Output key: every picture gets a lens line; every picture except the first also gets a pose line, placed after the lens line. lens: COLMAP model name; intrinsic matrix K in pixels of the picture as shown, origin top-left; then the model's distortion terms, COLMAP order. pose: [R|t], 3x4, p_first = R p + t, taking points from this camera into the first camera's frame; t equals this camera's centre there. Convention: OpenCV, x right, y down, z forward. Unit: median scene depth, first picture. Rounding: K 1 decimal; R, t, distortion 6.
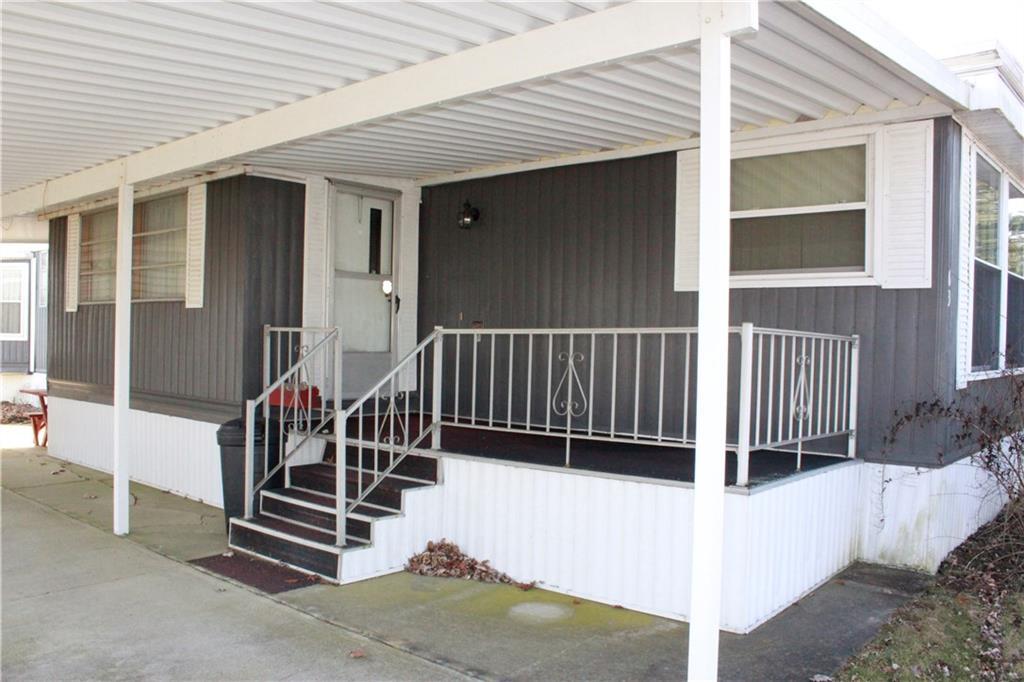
lens RADIAL K [[856.4, 0, 512.6], [0, 856.4, 350.7], [0, 0, 1]] dist [-0.161938, 0.147484]
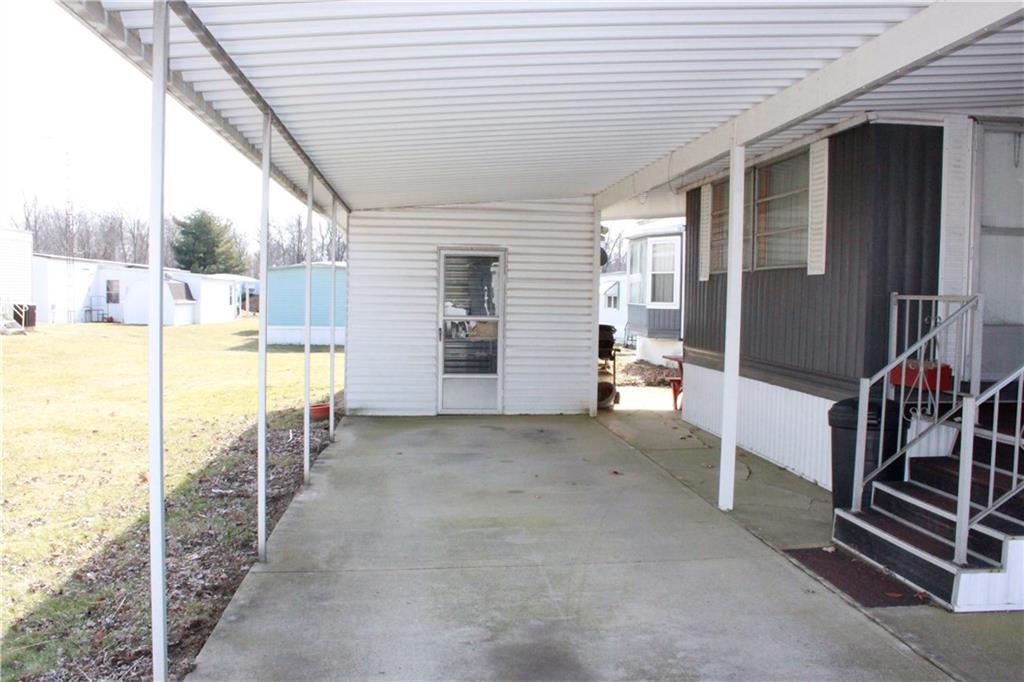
lens RADIAL K [[856.4, 0, 512.6], [0, 856.4, 350.7], [0, 0, 1]] dist [-0.161938, 0.147484]
pose [[0.731308, 0.031927, -0.681300, 0.012516], [-0.006619, 0.999189, 0.039719, -0.001853], [0.682016, -0.024538, 0.730926, 0.110952]]
